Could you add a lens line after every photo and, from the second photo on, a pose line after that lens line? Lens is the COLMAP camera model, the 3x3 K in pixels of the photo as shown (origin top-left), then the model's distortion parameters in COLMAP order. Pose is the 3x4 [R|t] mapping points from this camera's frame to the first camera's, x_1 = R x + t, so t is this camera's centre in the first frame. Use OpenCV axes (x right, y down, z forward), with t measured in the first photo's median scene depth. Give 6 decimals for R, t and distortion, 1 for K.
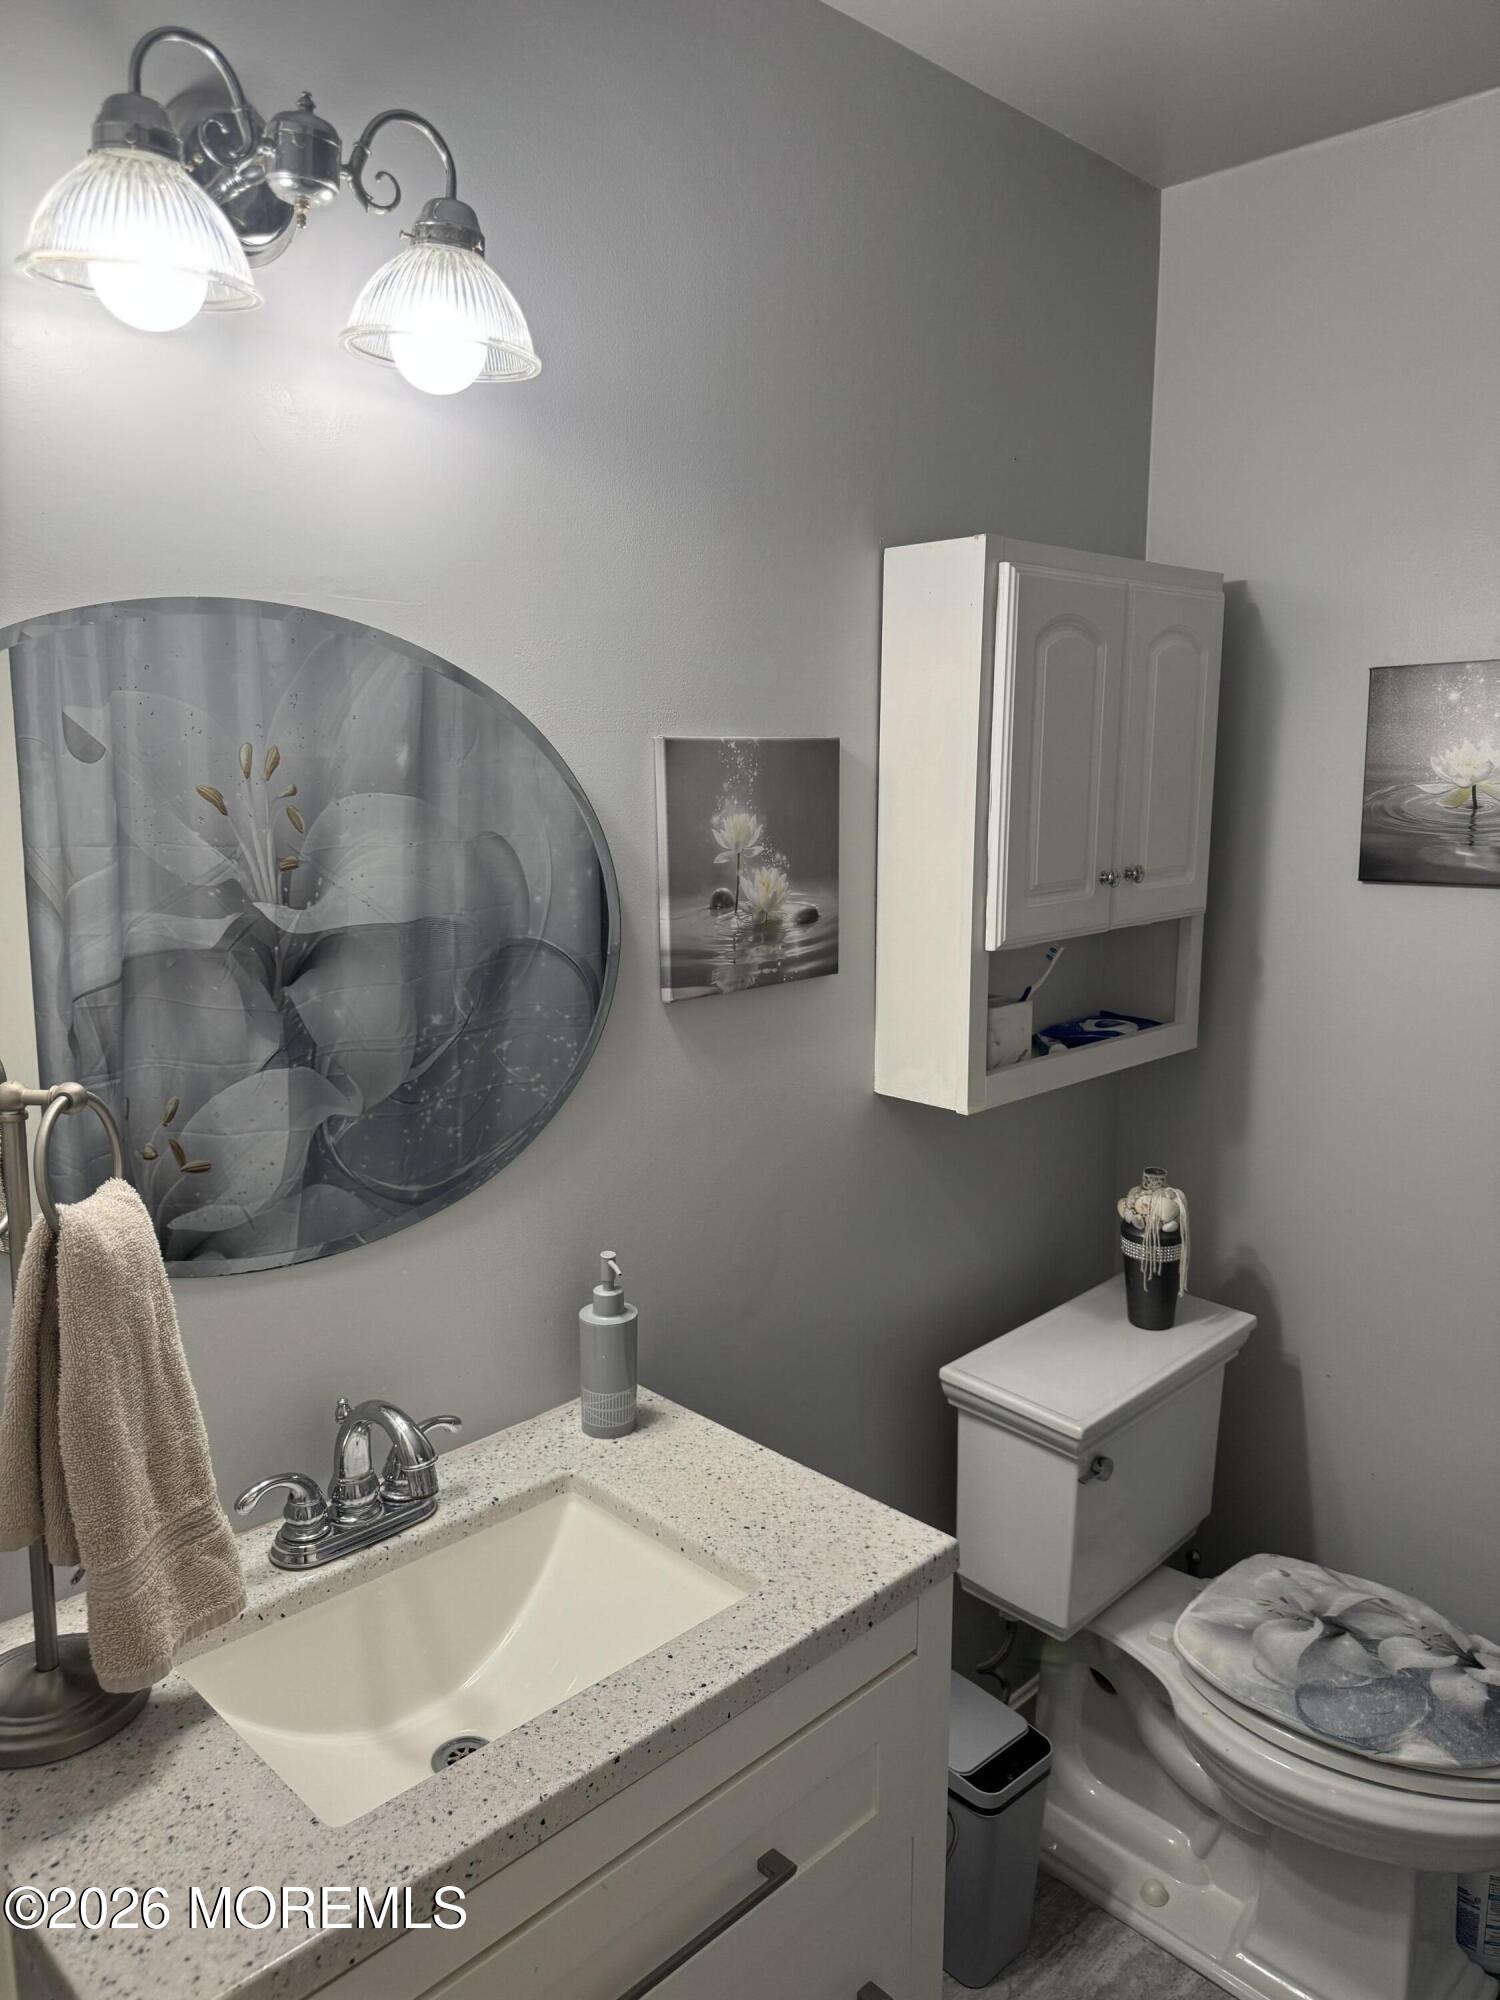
lens RADIAL K [[1423.6, 0, 750.0], [0, 1423.6, 1000.0], [0, 0, 1]] dist [-0.002403, -0.006361]
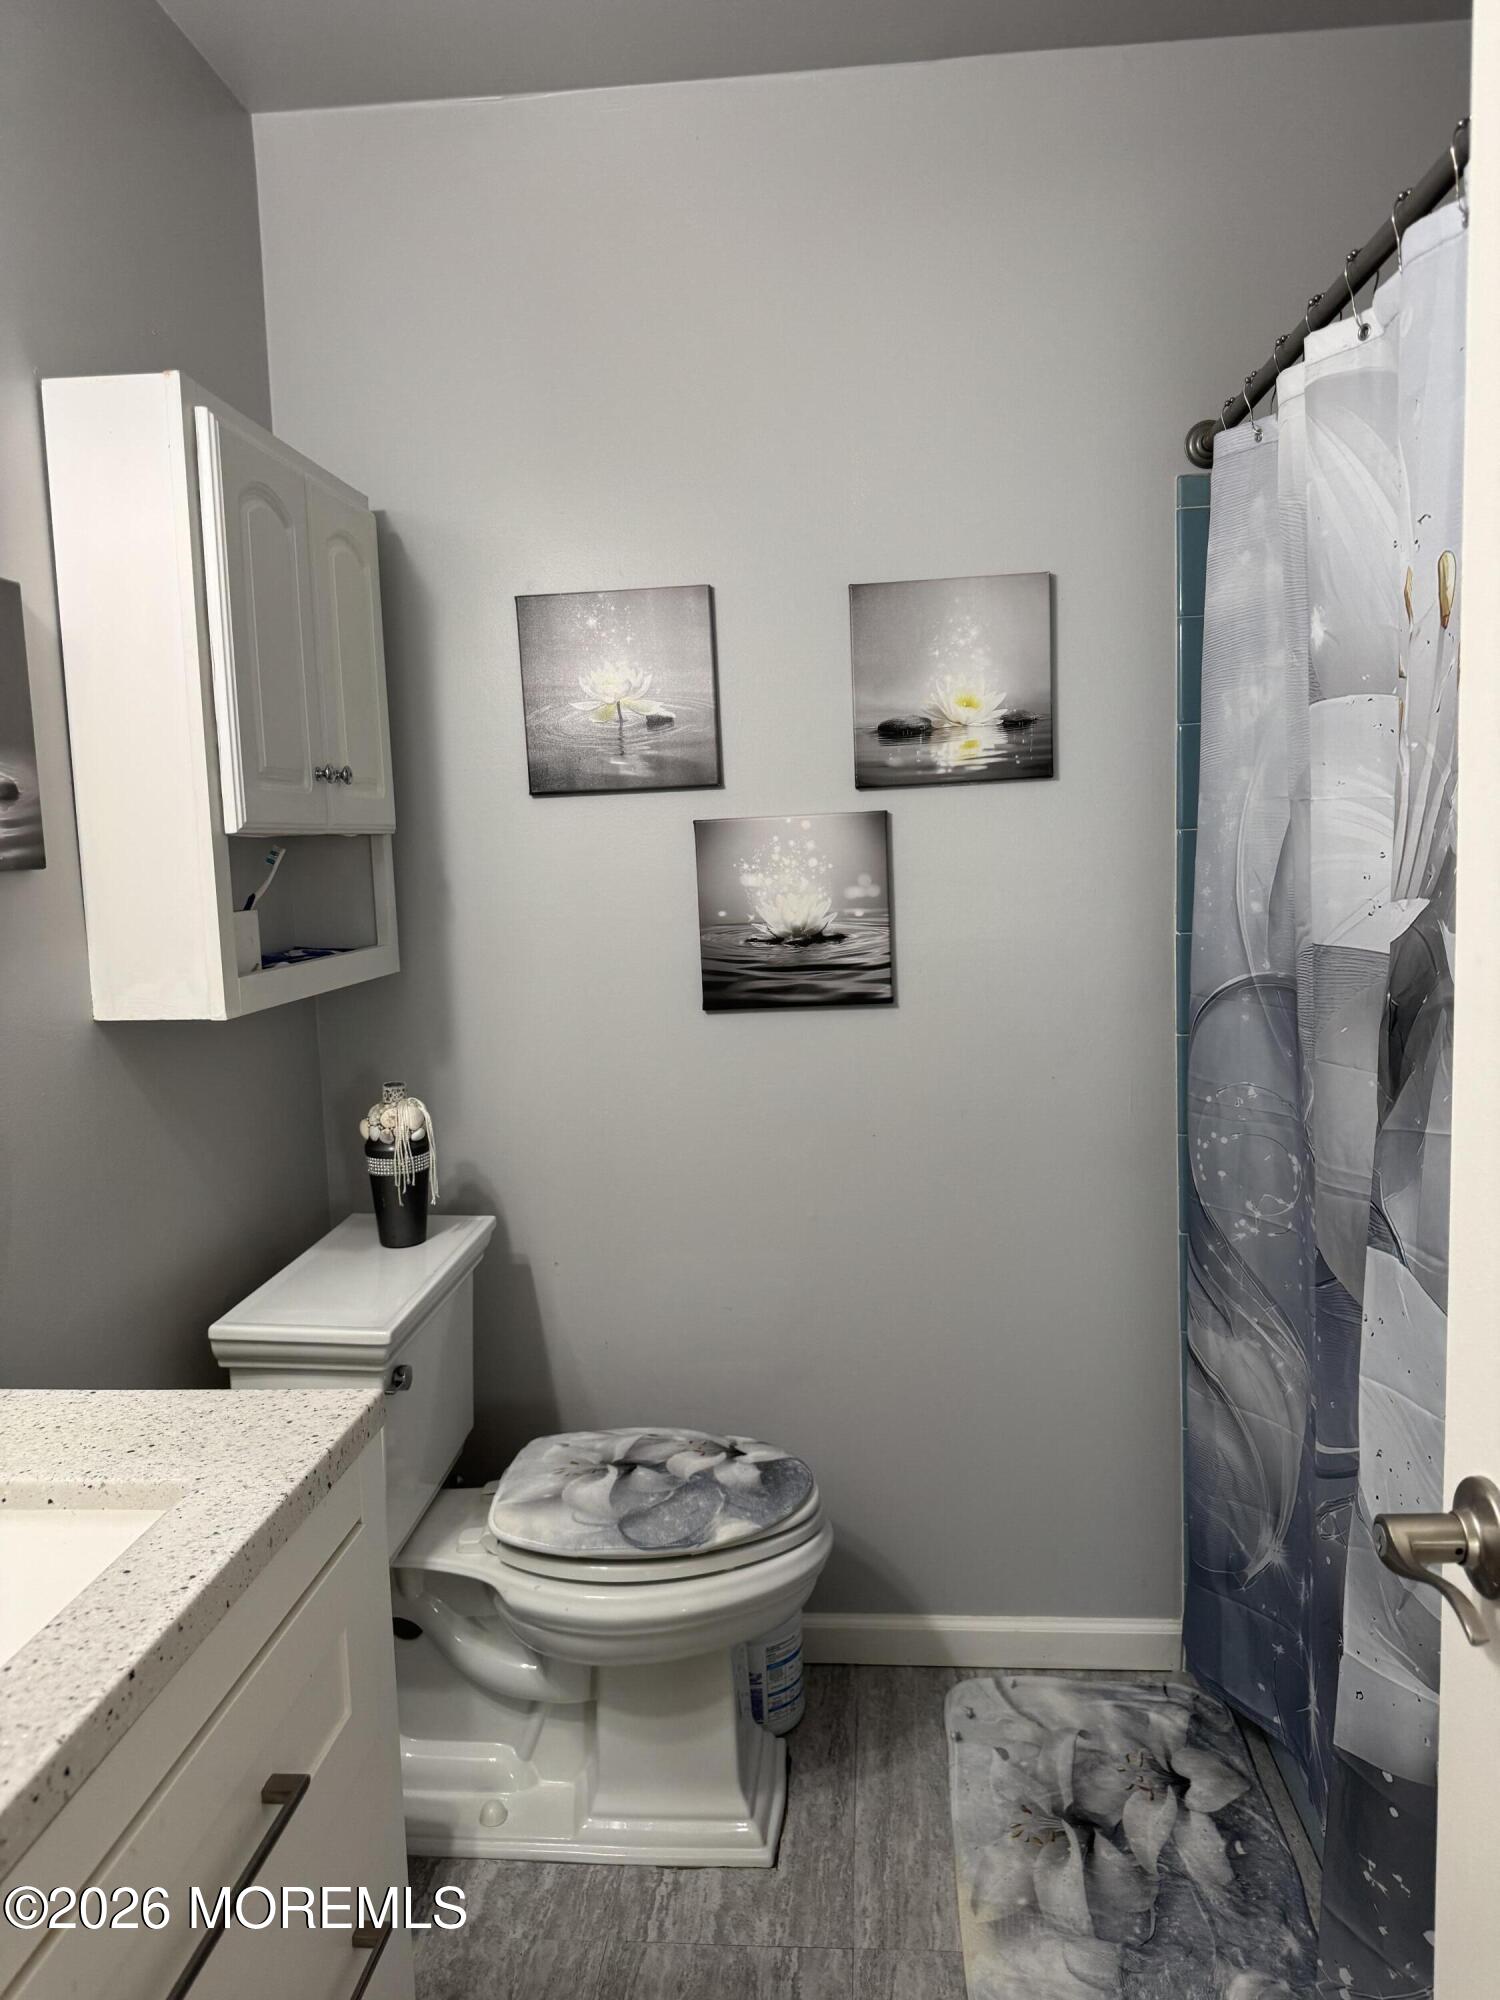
lens RADIAL K [[1380.9, 0, 750.8], [0, 1380.9, 1026.4], [0, 0, 1]] dist [0.124881, -0.191409]
pose [[0.765894, -0.107538, 0.633910, -0.145190], [0.139789, 0.990181, -0.000918, 0.123392], [-0.627587, 0.089317, 0.773406, 0.092817]]
